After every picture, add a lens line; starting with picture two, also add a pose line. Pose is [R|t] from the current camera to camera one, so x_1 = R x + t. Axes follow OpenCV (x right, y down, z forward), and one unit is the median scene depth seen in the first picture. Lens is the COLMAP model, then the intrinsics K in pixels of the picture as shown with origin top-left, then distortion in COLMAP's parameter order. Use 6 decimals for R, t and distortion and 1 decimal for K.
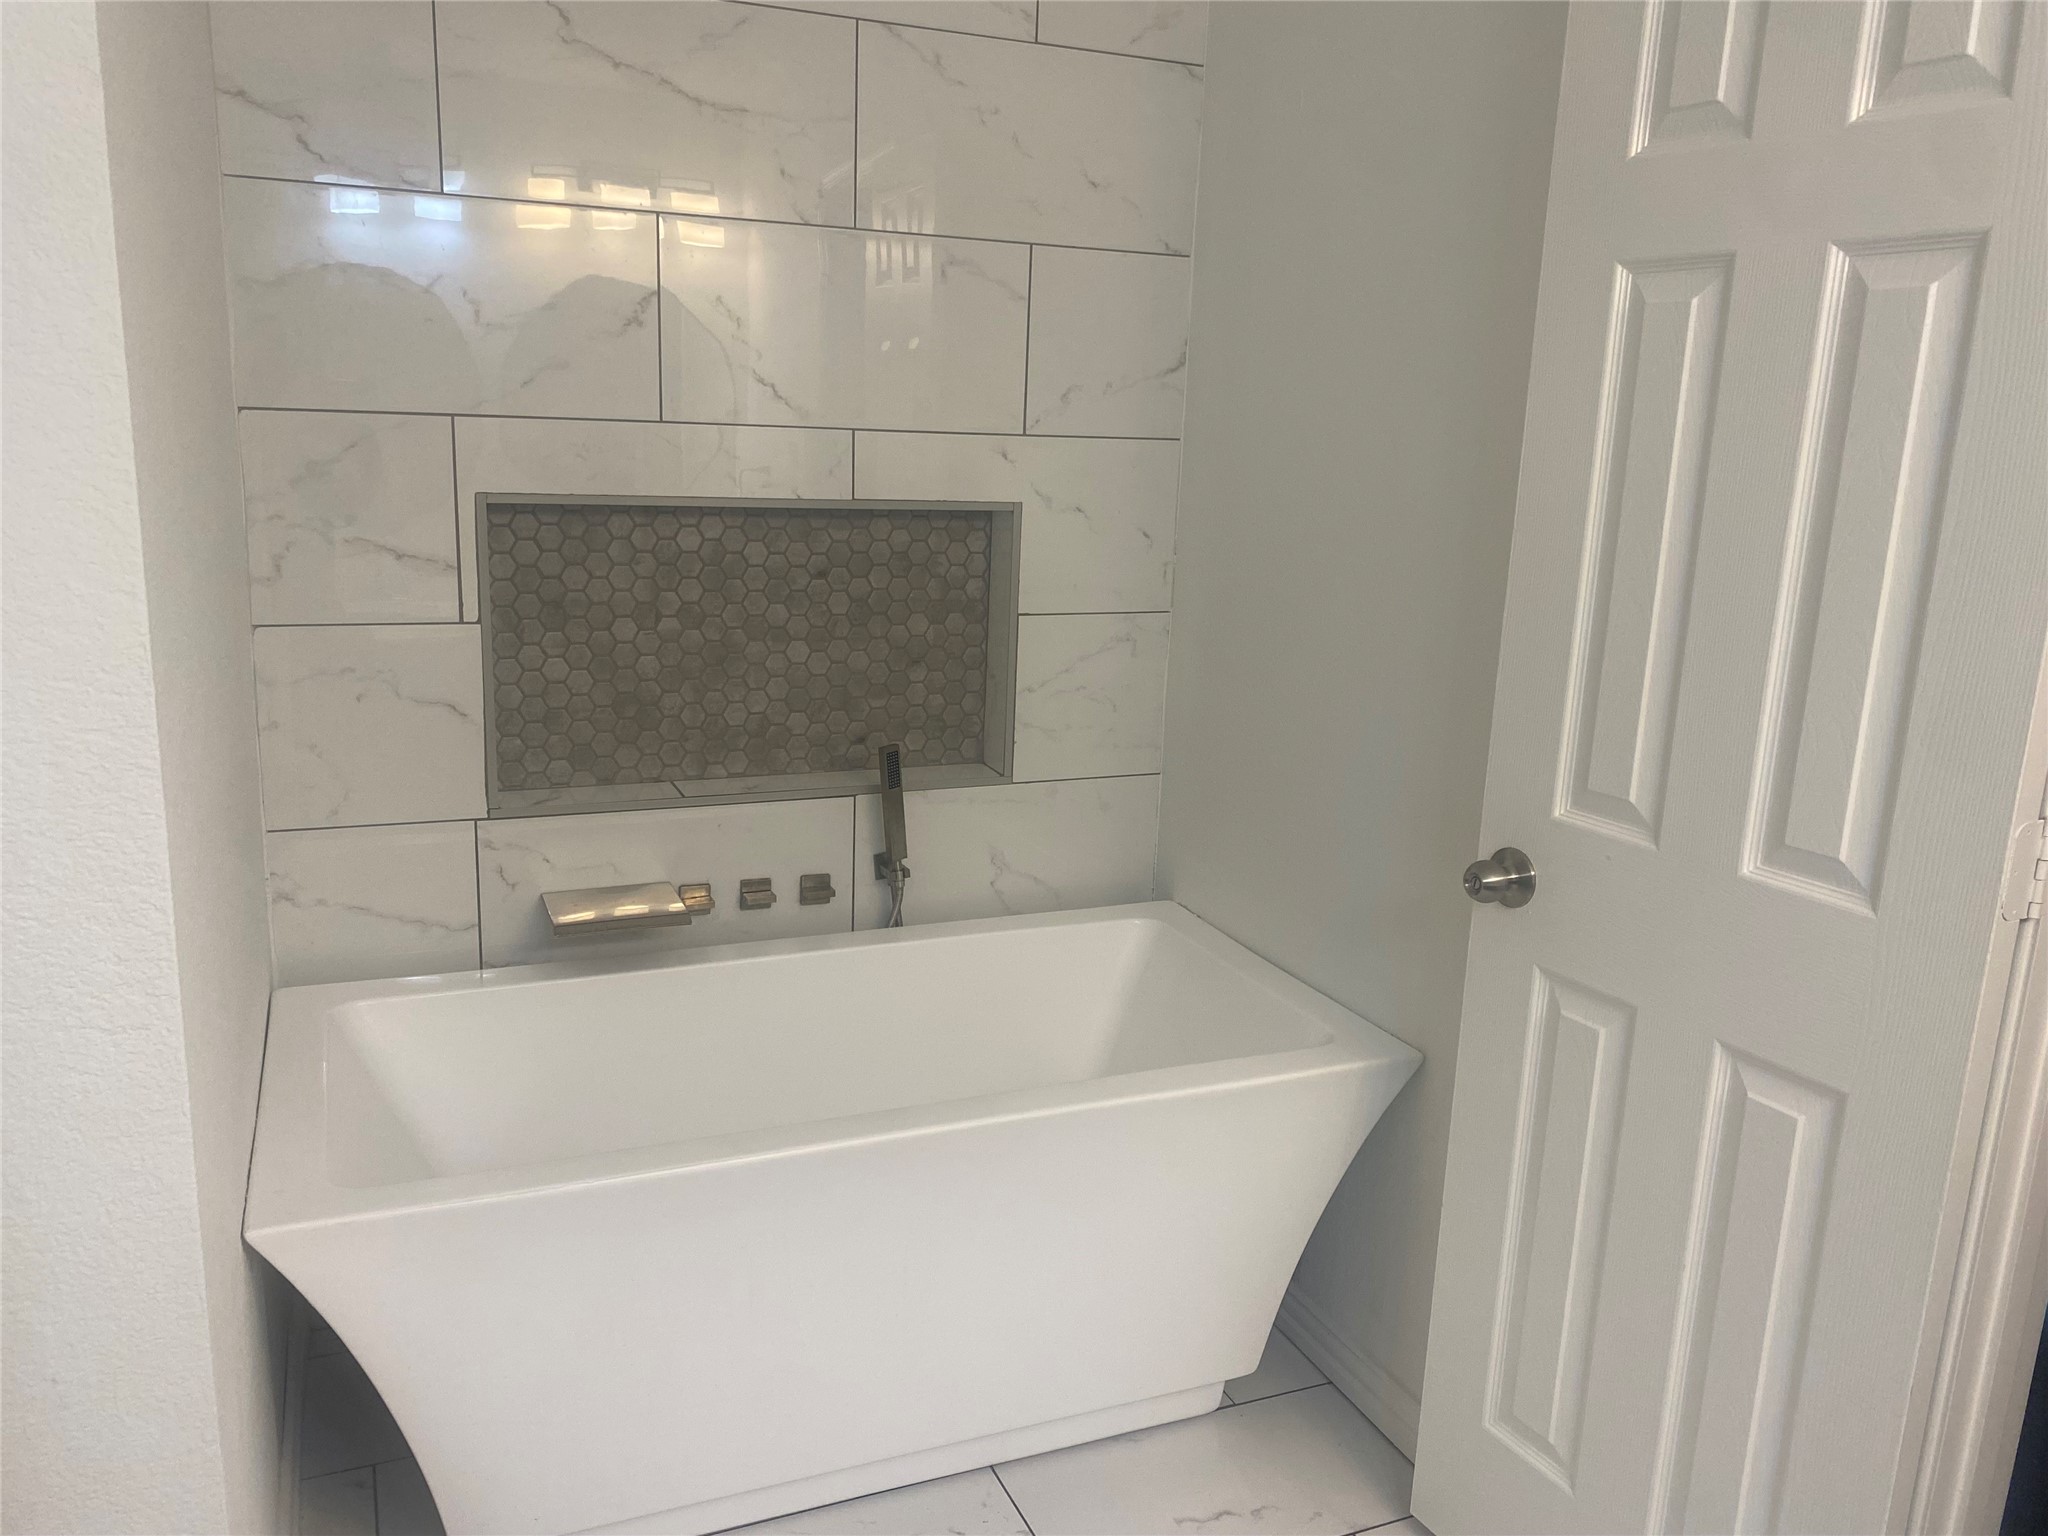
lens RADIAL K [[1593.2, 0, 998.9], [0, 1593.2, 794.2], [0, 0, 1]] dist [0.192980, -0.531118]
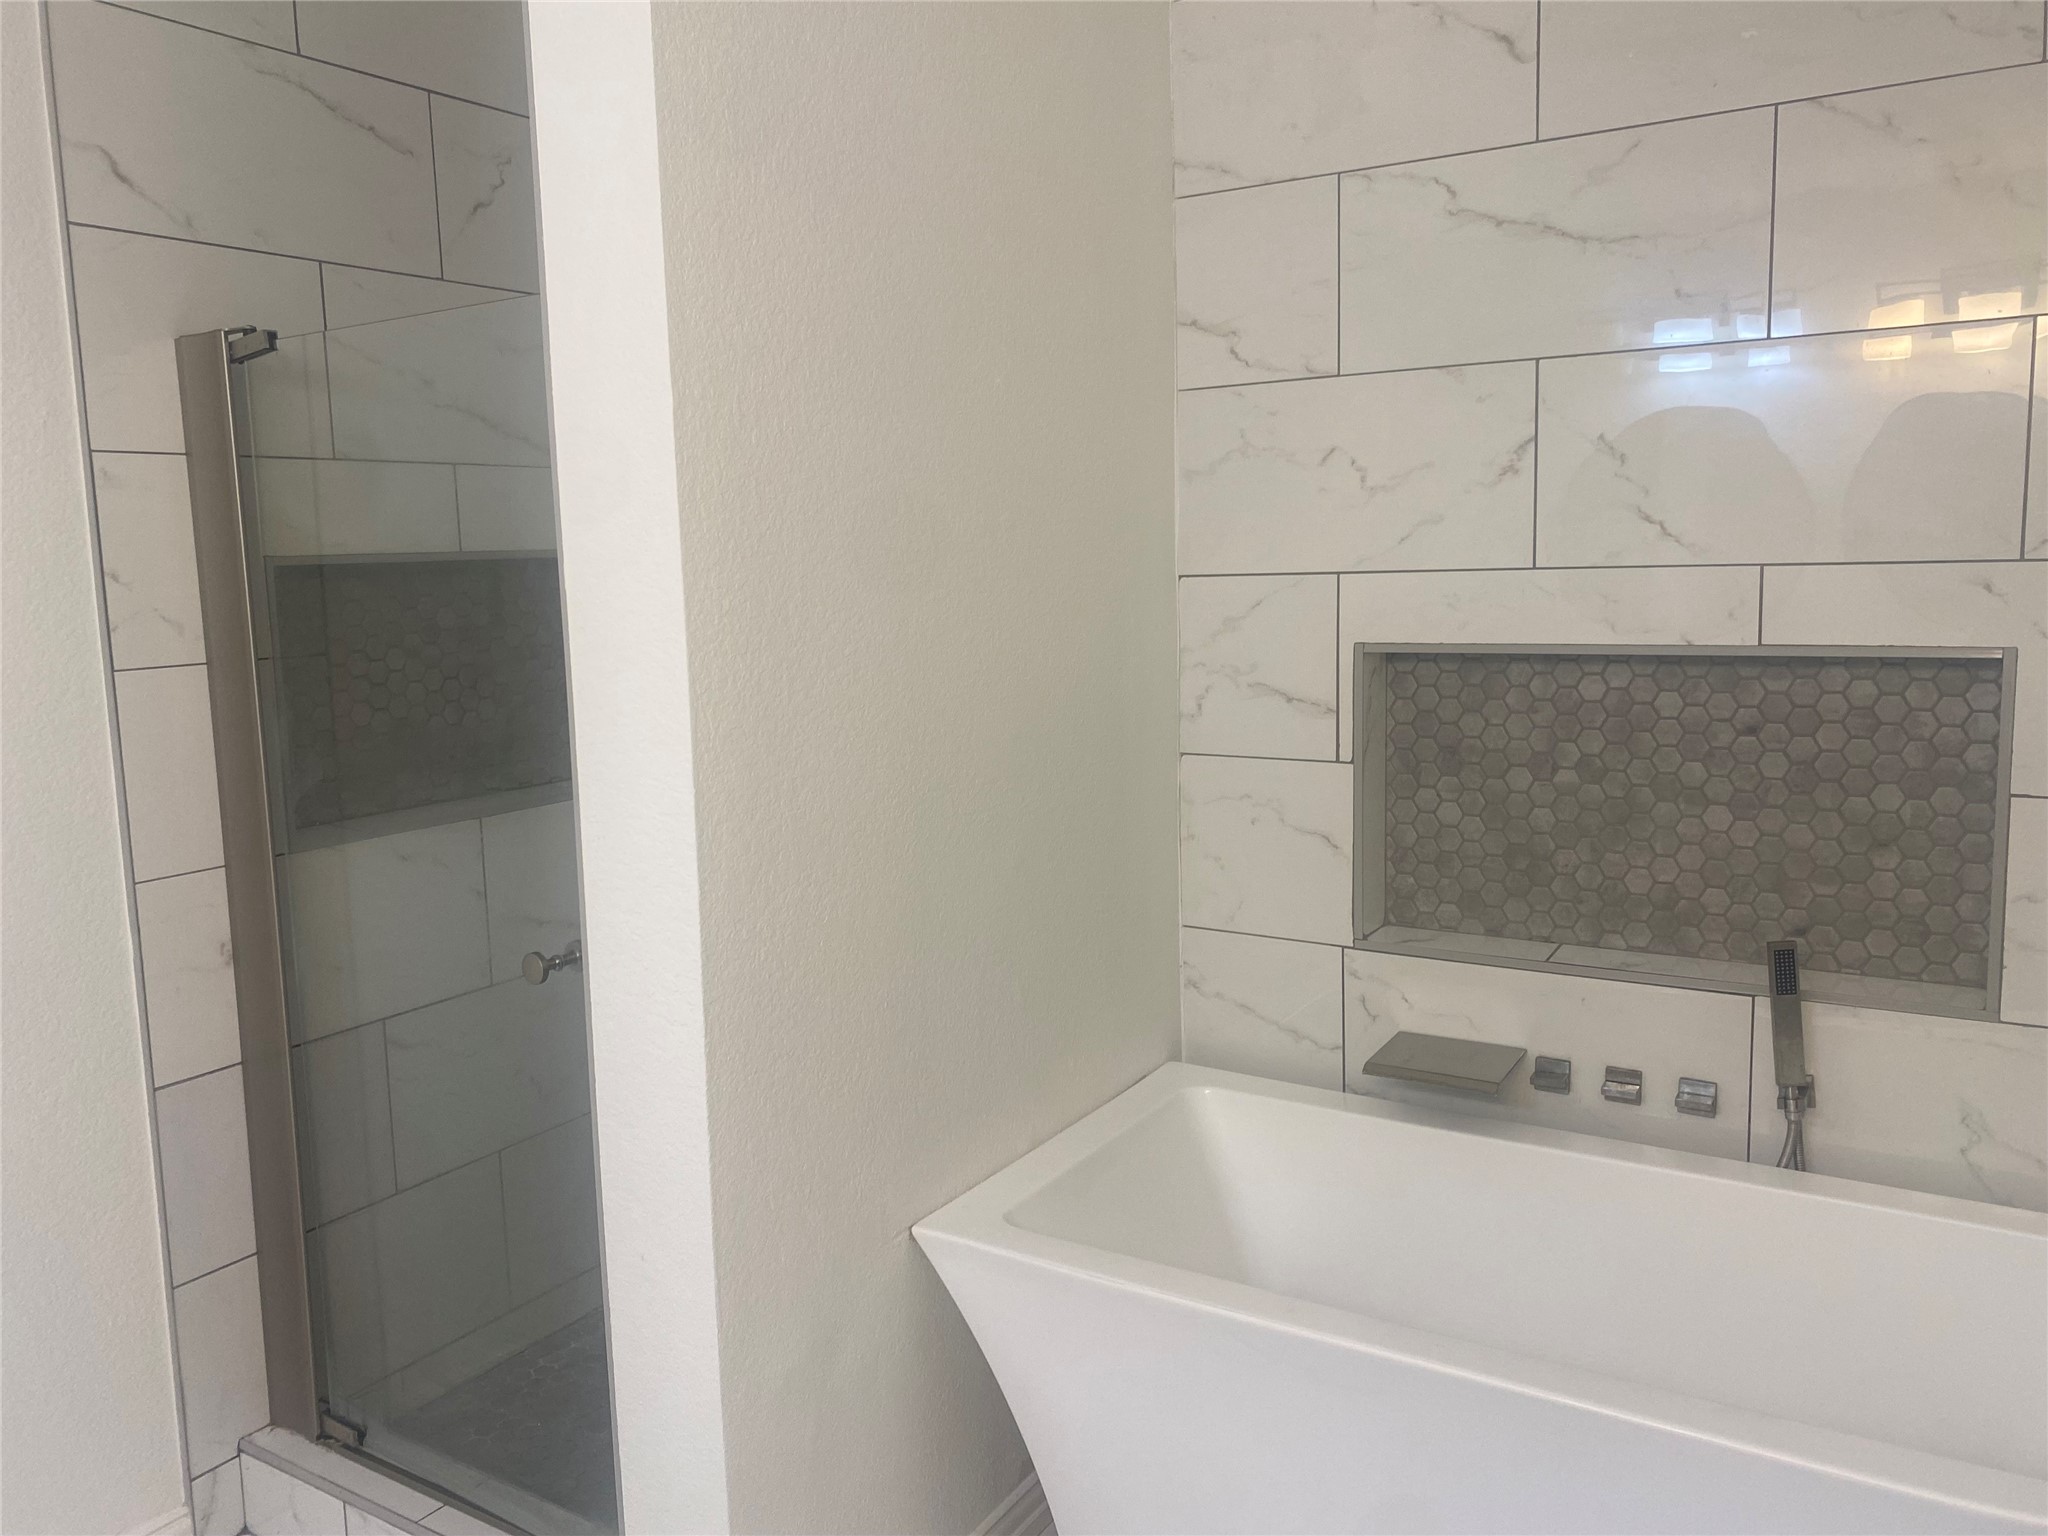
lens RADIAL K [[1562.7, 0, 1025.5], [0, 1562.7, 761.8], [0, 0, 1]] dist [0.009662, -0.001527]
pose [[0.553706, 0.059530, -0.830582, 0.379392], [-0.144949, 0.989104, -0.025738, -0.044825], [0.820000, 0.134643, 0.556302, 0.230011]]
